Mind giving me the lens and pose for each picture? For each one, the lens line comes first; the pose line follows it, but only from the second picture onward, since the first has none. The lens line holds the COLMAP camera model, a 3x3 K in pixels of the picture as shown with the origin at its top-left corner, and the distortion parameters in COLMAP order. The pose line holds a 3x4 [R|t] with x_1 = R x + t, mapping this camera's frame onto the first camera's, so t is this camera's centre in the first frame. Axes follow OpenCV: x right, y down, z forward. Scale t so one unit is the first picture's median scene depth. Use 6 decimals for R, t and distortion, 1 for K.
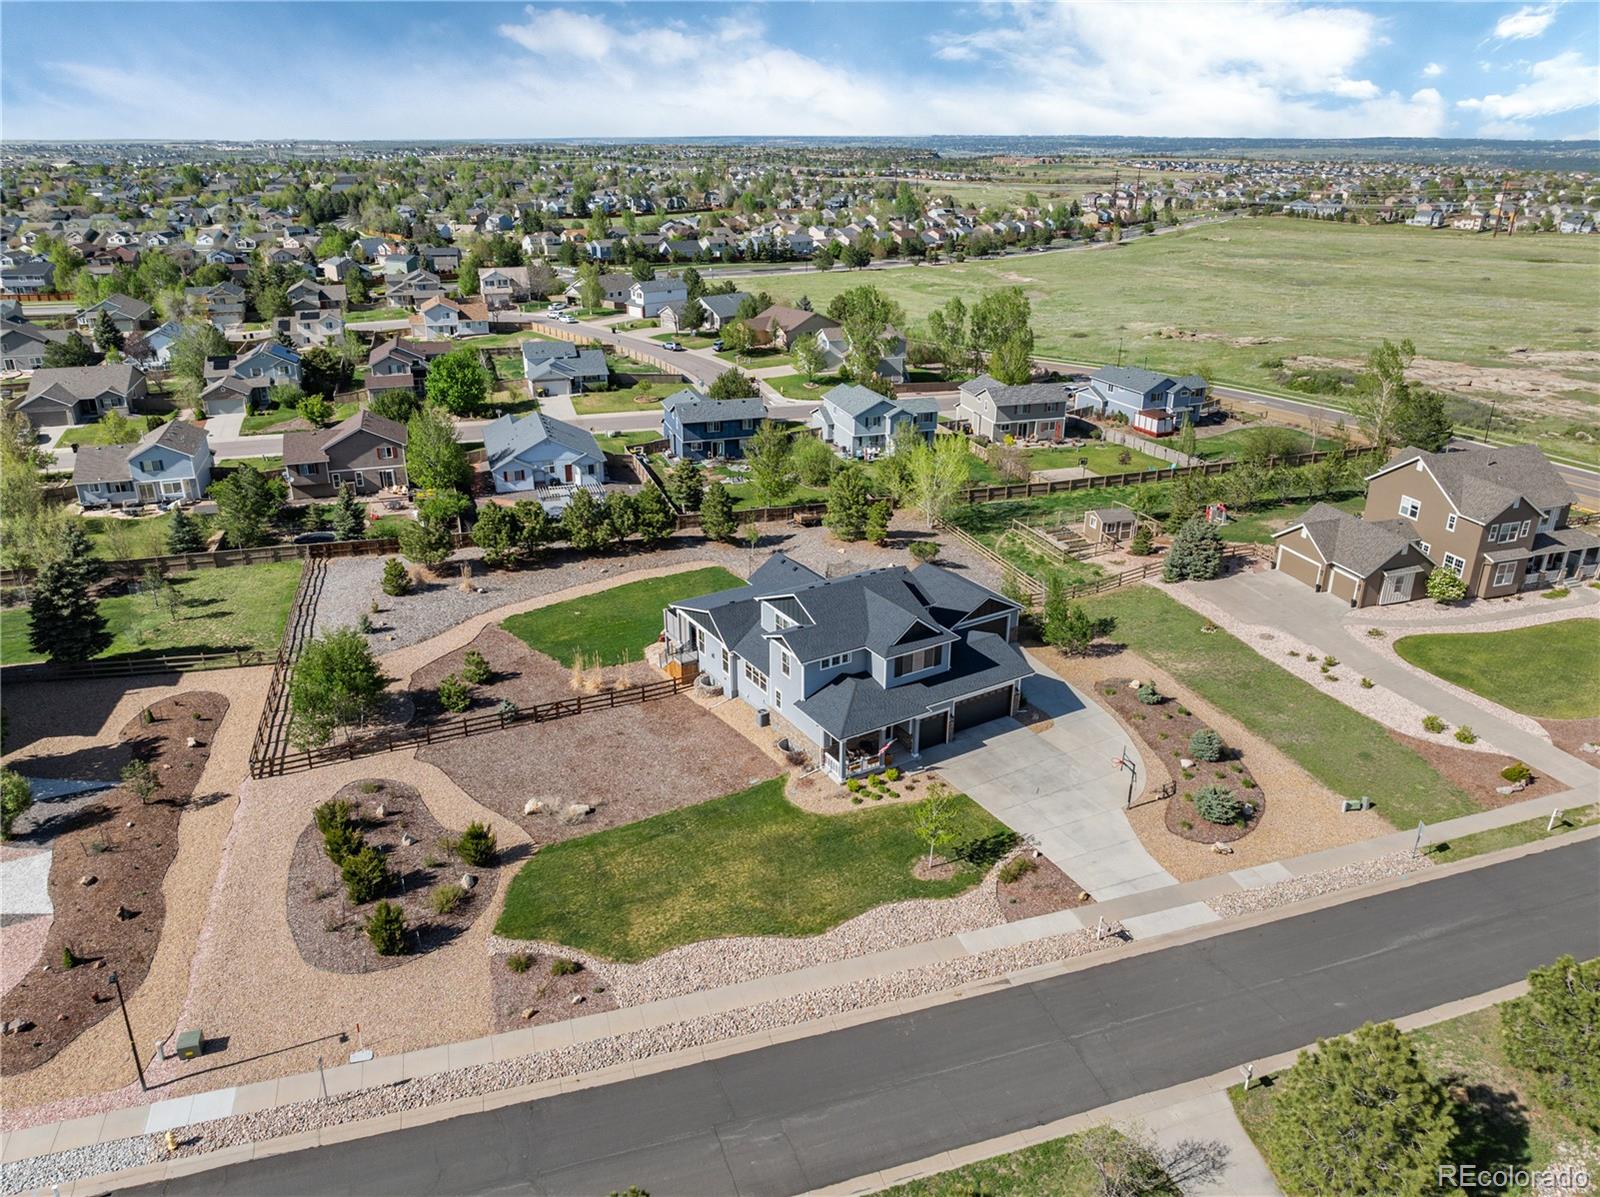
lens RADIAL K [[1125.6, 0, 800.0], [0, 1125.6, 598.5], [0, 0, 1]] dist [-0.038459, 0.002104]
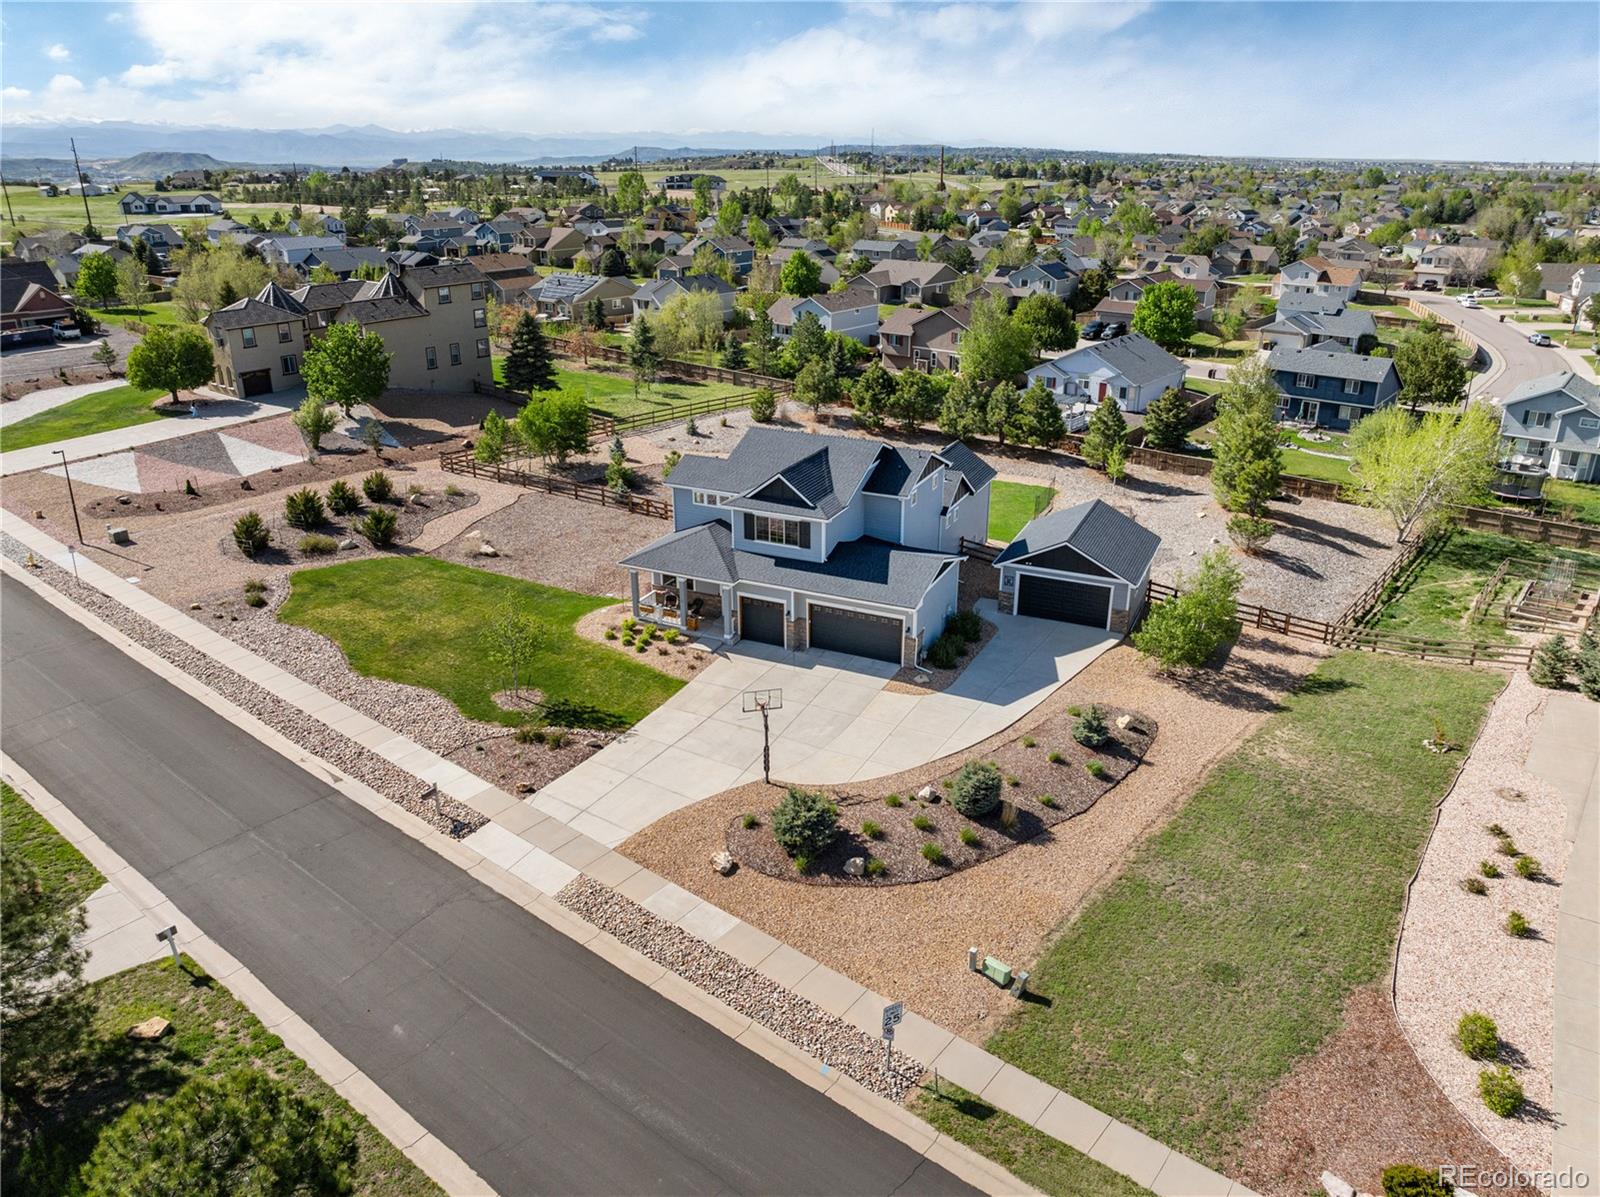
lens RADIAL K [[1125.6, 0, 800.0], [0, 1125.6, 598.5], [0, 0, 1]] dist [-0.038459, 0.002104]
pose [[0.540384, 0.310958, -0.781850, 0.654350], [-0.326192, 0.933960, 0.146004, -0.016902], [0.775618, 0.176135, 0.606129, 0.482125]]
